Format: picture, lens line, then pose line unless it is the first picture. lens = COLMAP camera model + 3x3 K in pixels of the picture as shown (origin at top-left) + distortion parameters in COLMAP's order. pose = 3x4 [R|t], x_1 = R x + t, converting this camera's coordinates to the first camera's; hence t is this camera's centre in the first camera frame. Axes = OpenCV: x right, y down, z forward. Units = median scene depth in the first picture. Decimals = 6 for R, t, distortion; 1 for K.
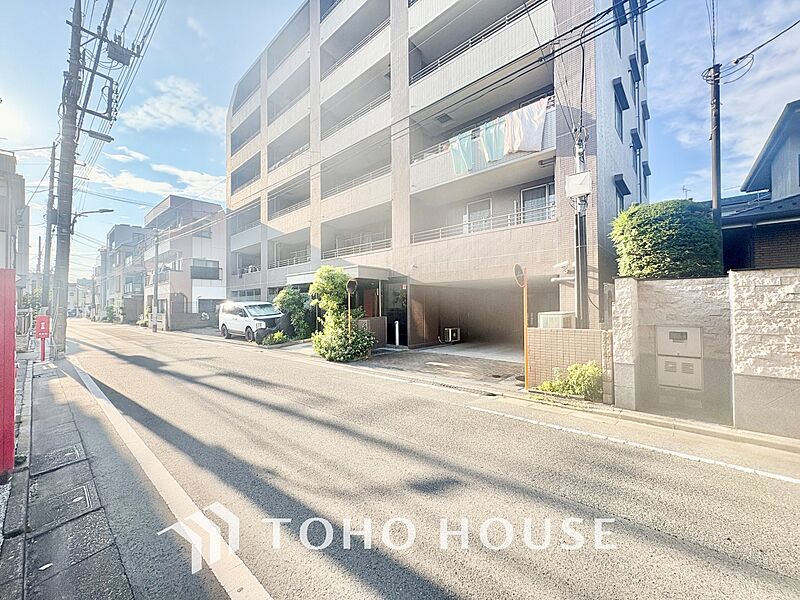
lens RADIAL K [[319.1, 0, 400.0], [0, 319.1, 300.0], [0, 0, 1]] dist [0.000502, -0.000138]
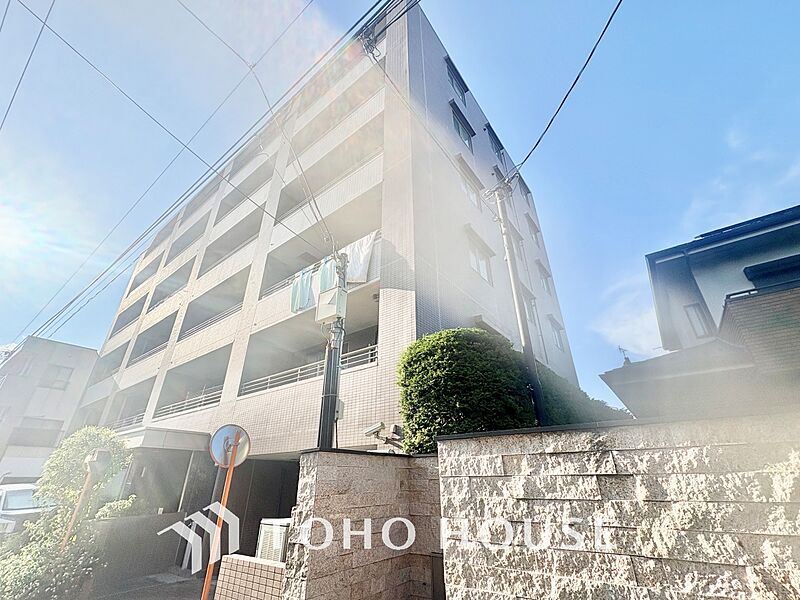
lens RADIAL K [[344.1, 0, 401.1], [0, 344.1, 296.3], [0, 0, 1]] dist [0.000447, -0.000070]
pose [[0.996906, 0.041434, 0.066789, 0.614283], [-0.005661, 0.885407, -0.464783, -0.026865], [-0.078393, 0.462967, 0.882902, 0.289571]]
